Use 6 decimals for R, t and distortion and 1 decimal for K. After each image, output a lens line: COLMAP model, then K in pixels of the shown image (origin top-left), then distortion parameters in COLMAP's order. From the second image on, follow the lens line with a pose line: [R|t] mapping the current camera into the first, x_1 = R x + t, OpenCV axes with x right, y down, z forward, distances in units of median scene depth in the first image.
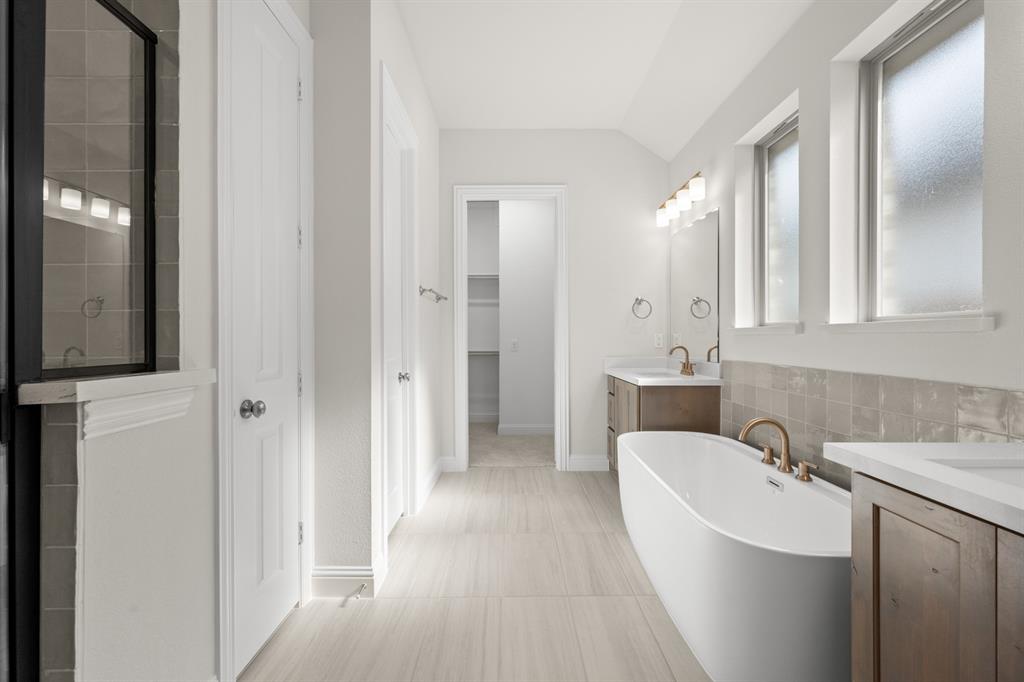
lens RADIAL K [[403.2, 0, 508.7], [0, 403.2, 342.3], [0, 0, 1]] dist [0.001037, 0.000247]
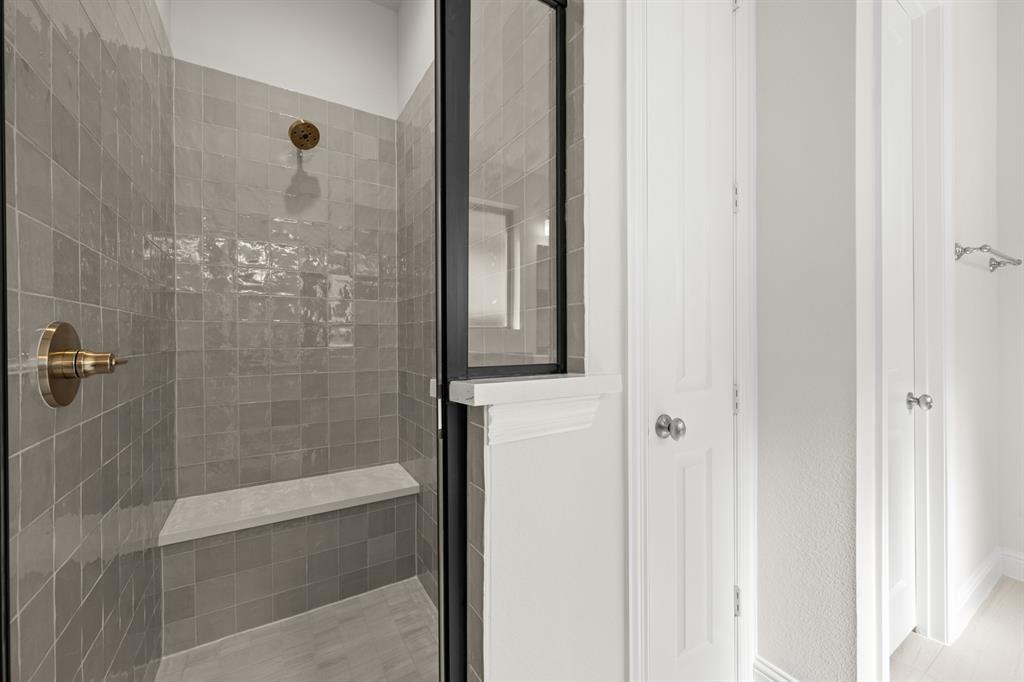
lens RADIAL K [[403.2, 0, 515.2], [0, 403.2, 337.7], [0, 0, 1]] dist [0.001037, 0.000247]
pose [[0.534432, -0.002169, -0.845208, -0.165472], [-0.004337, 0.999977, -0.005308, -0.001891], [0.845200, 0.006502, 0.534410, 0.395977]]
